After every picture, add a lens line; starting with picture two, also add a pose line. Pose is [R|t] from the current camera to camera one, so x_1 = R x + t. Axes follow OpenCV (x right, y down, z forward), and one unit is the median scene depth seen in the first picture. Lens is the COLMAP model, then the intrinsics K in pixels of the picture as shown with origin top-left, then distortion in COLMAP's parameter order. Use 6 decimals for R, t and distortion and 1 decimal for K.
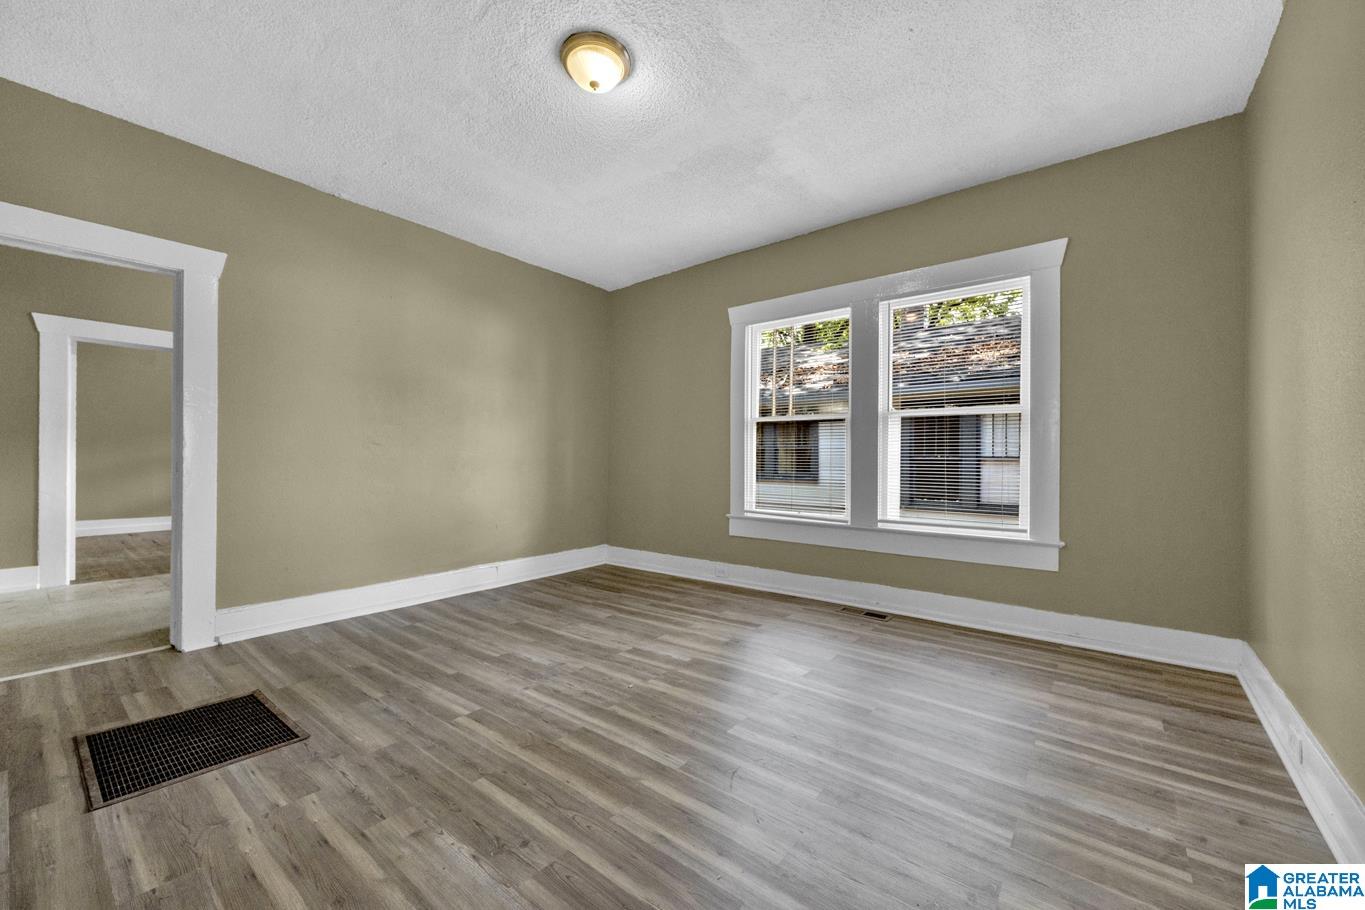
lens RADIAL K [[536.8, 0, 684.2], [0, 536.8, 459.5], [0, 0, 1]] dist [-0.002173, -0.000122]
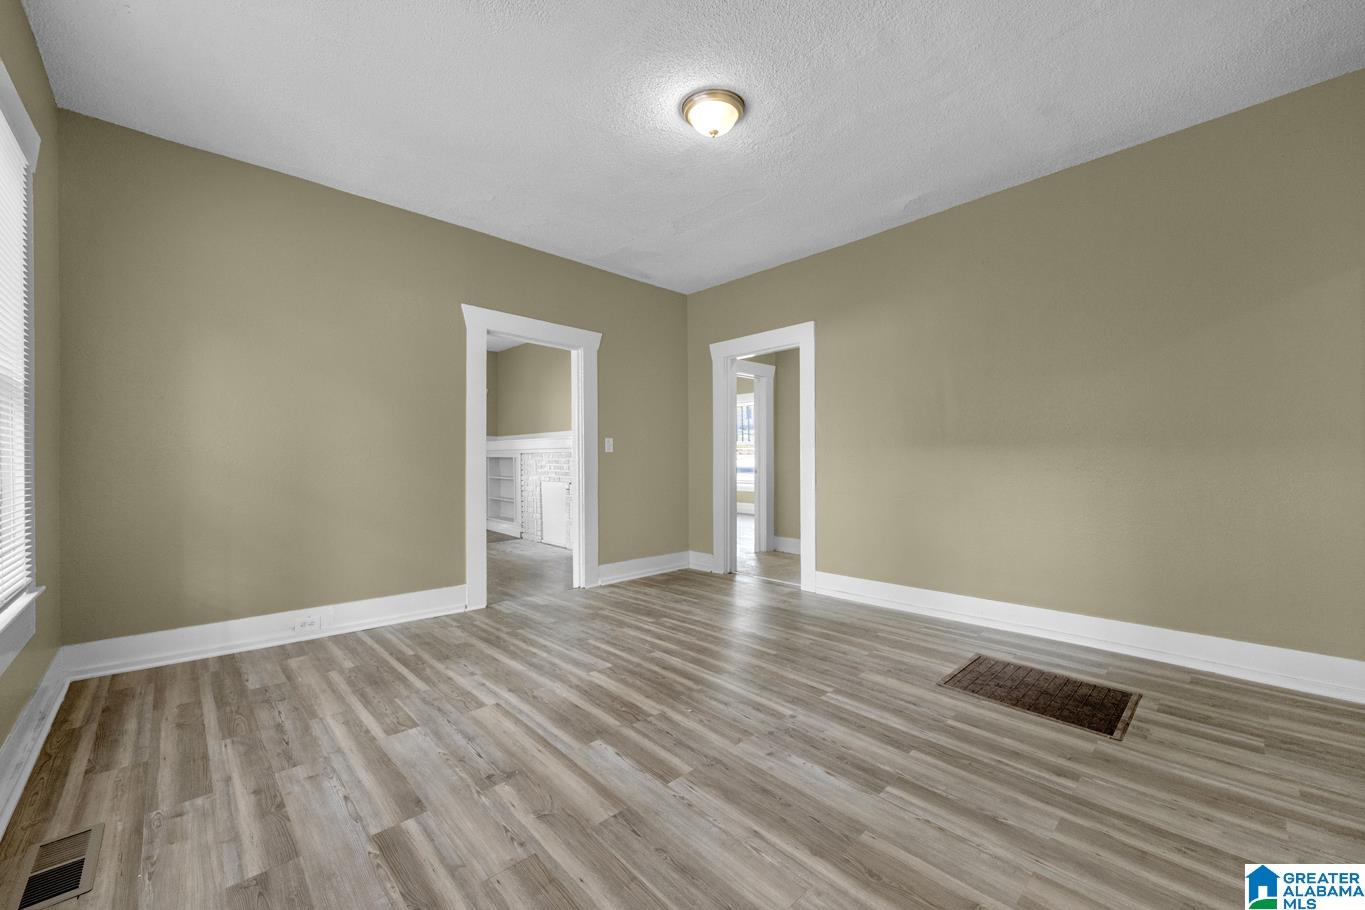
lens RADIAL K [[536.8, 0, 688.3], [0, 536.8, 457.8], [0, 0, 1]] dist [-0.002173, -0.000122]
pose [[-0.991011, -0.001262, 0.133777, -0.223854], [-0.001370, 0.999999, -0.000713, -0.009272], [-0.133776, -0.000890, -0.991011, 1.798472]]
